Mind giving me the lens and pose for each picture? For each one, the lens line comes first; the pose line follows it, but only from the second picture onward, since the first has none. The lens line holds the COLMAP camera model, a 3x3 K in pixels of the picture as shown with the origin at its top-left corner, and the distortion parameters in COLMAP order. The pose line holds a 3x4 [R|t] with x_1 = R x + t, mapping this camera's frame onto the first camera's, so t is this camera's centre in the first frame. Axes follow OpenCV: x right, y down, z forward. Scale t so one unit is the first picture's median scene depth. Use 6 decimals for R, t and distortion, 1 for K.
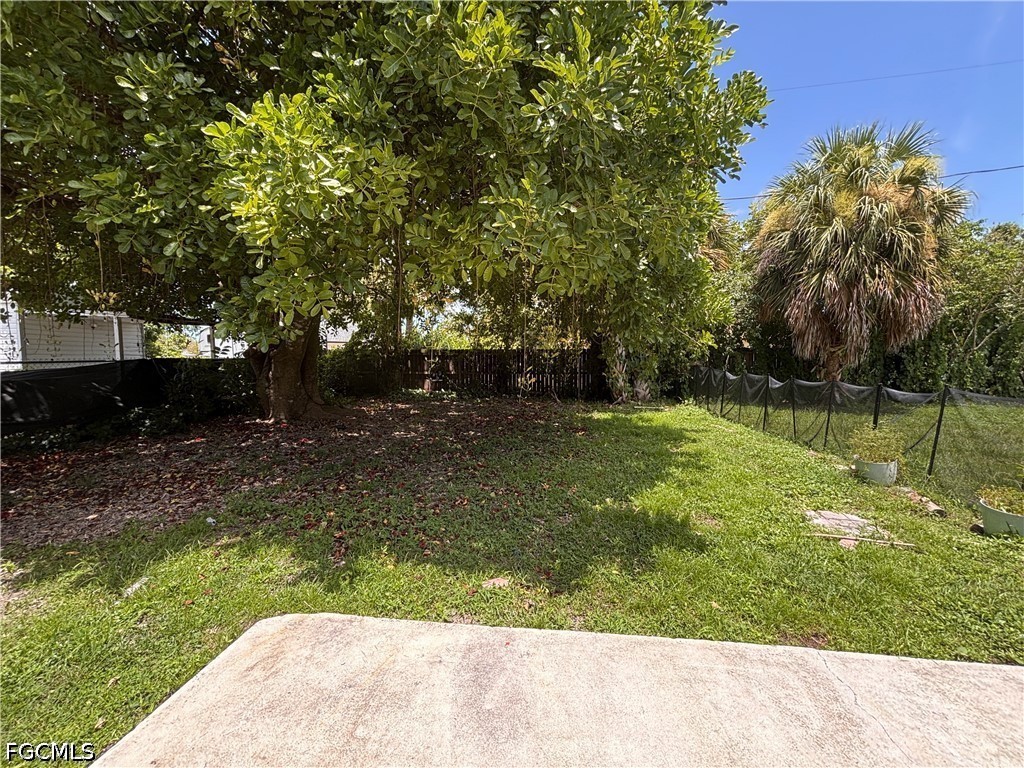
lens RADIAL K [[412.8, 0, 513.8], [0, 412.8, 375.7], [0, 0, 1]] dist [0.000952, 0.000225]
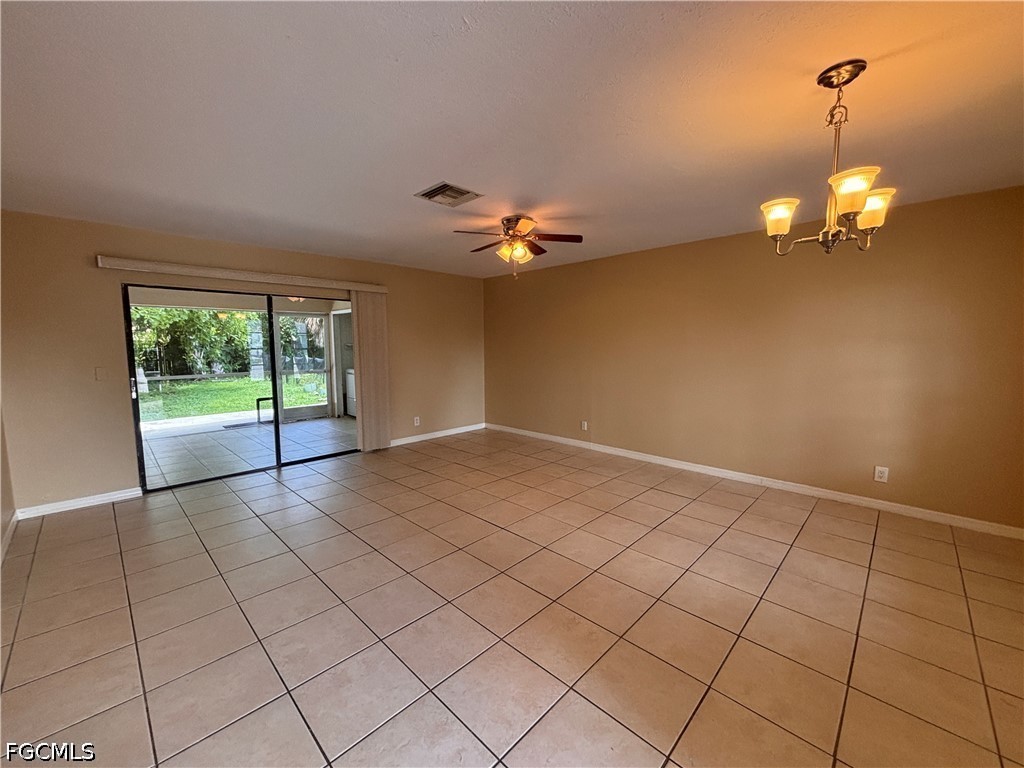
lens RADIAL K [[412.8, 0, 512.6], [0, 412.8, 381.8], [0, 0, 1]] dist [0.000952, 0.000225]
pose [[0.636892, -0.078654, 0.766930, -0.182455], [0.048680, 0.996900, 0.061813, 0.045085], [-0.769415, -0.002034, 0.638746, -0.887795]]
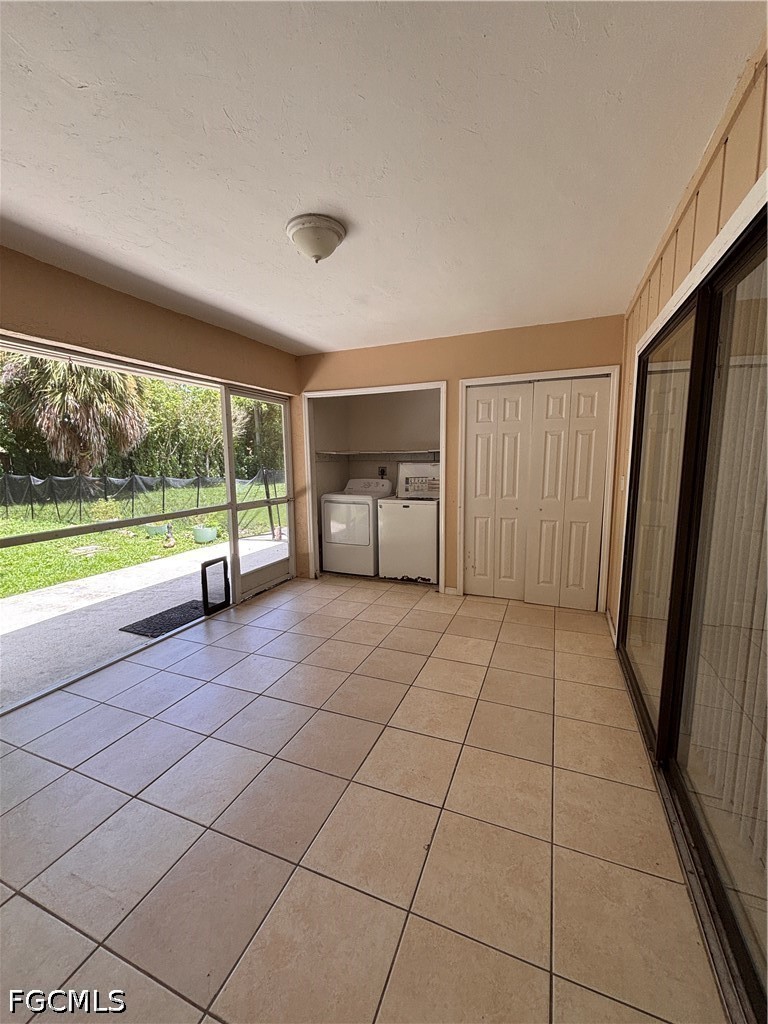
lens RADIAL K [[412.8, 0, 383.4], [0, 412.8, 512.1], [0, 0, 1]] dist [0.000952, 0.000225]
pose [[0.303348, -0.131140, 0.943813, -0.195703], [0.060571, 0.991135, 0.118248, 0.021945], [-0.950953, 0.021297, 0.308602, -0.308851]]
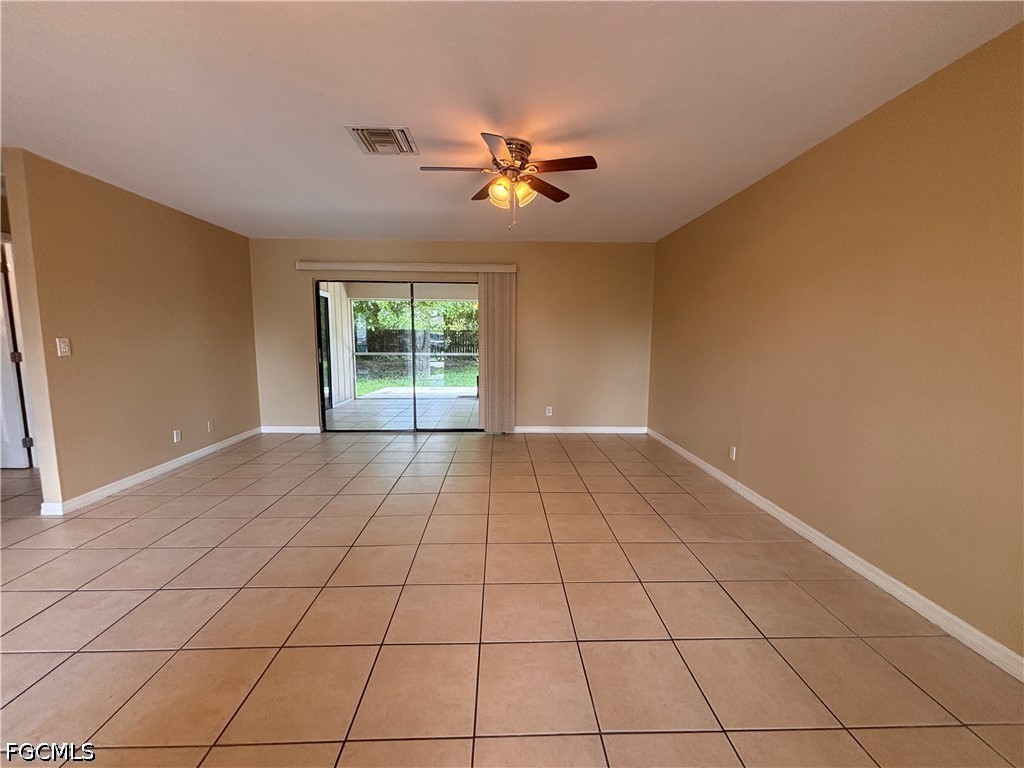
lens RADIAL K [[412.8, 0, 511.9], [0, 412.8, 383.2], [0, 0, 1]] dist [0.000952, 0.000225]
pose [[0.993747, -0.010414, 0.111169, 0.233960], [0.003438, 0.998023, 0.062762, 0.070456], [-0.111603, -0.061987, 0.991818, -0.962751]]
